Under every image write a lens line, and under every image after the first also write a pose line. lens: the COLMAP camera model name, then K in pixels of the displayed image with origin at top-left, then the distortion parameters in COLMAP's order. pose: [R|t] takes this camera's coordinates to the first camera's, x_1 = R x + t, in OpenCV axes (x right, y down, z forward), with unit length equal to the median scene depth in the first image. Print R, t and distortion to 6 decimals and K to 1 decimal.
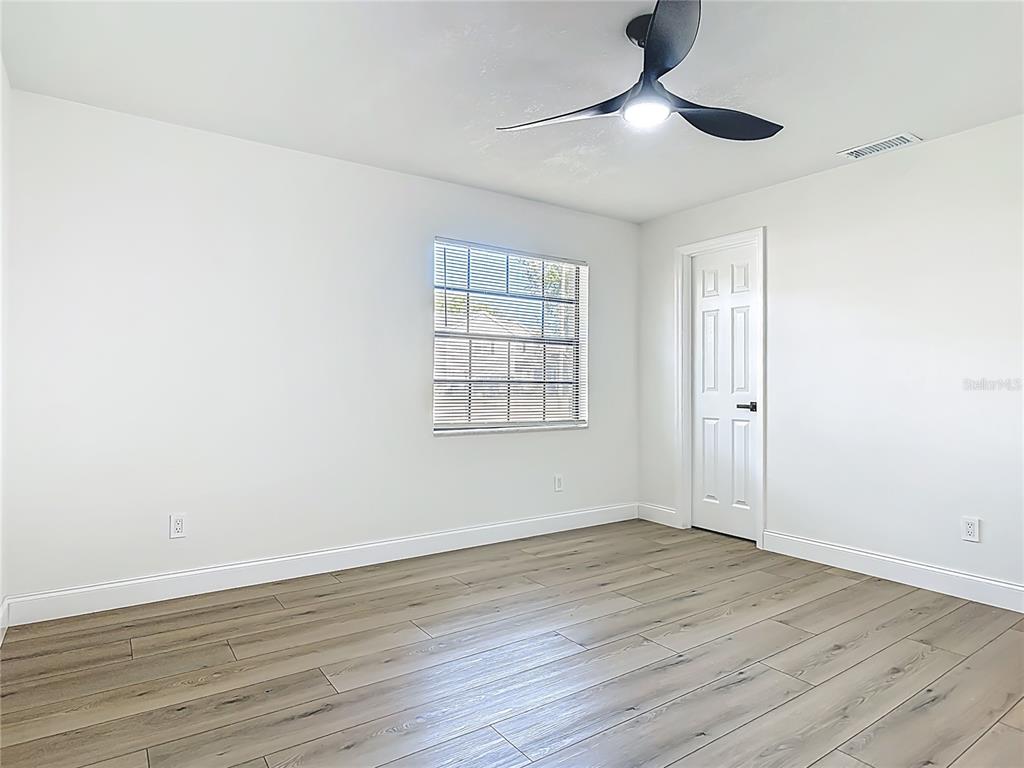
lens RADIAL K [[601.2, 0, 508.1], [0, 601.2, 385.1], [0, 0, 1]] dist [-0.012823, 0.003994]
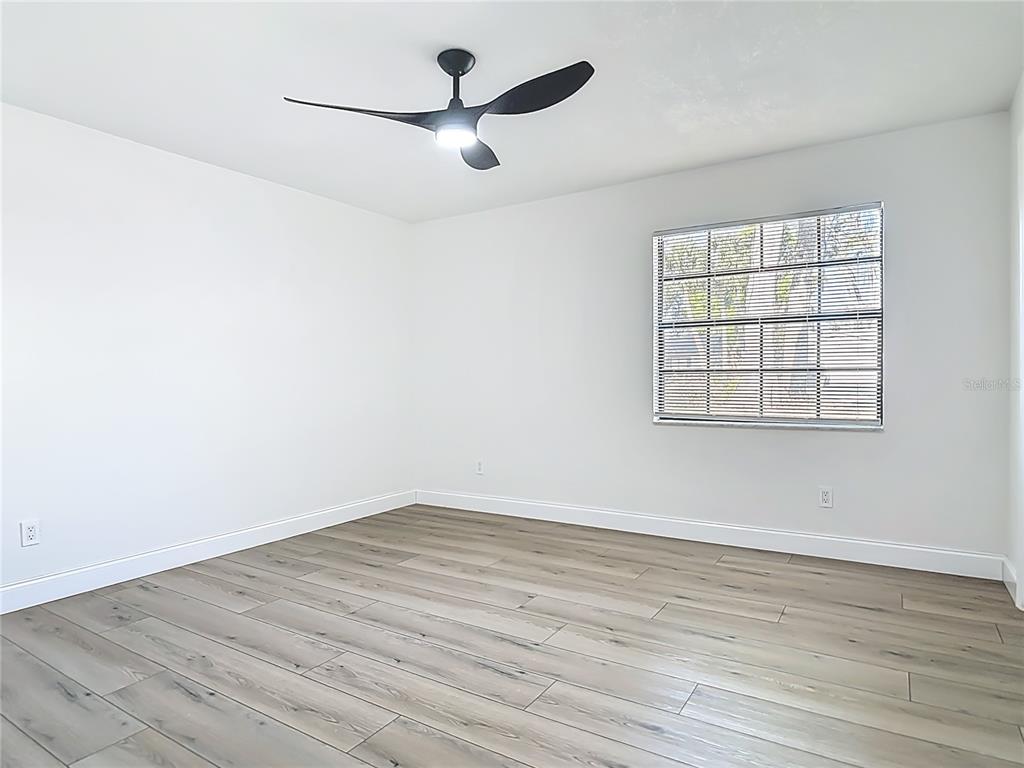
lens RADIAL K [[601.2, 0, 517.2], [0, 601.2, 410.2], [0, 0, 1]] dist [-0.012823, 0.003994]
pose [[0.399951, 0.042292, -0.915560, 0.851193], [0.010475, 0.998659, 0.050706, 0.005582], [0.916477, -0.029870, 0.398971, 0.417941]]
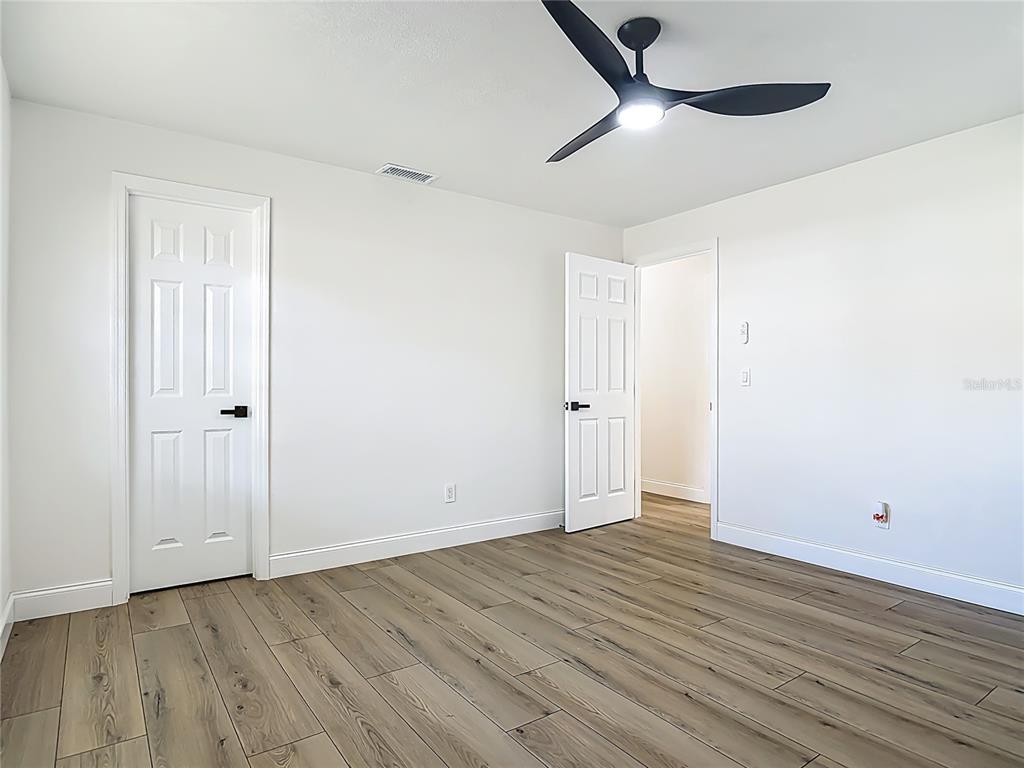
lens RADIAL K [[601.2, 0, 509.0], [0, 601.2, 381.8], [0, 0, 1]] dist [-0.012823, 0.003994]
pose [[-0.012145, 0.002354, 0.999923, -0.501799], [0.001381, 0.999996, -0.002337, -0.001917], [-0.999925, 0.001353, -0.012149, 0.796941]]
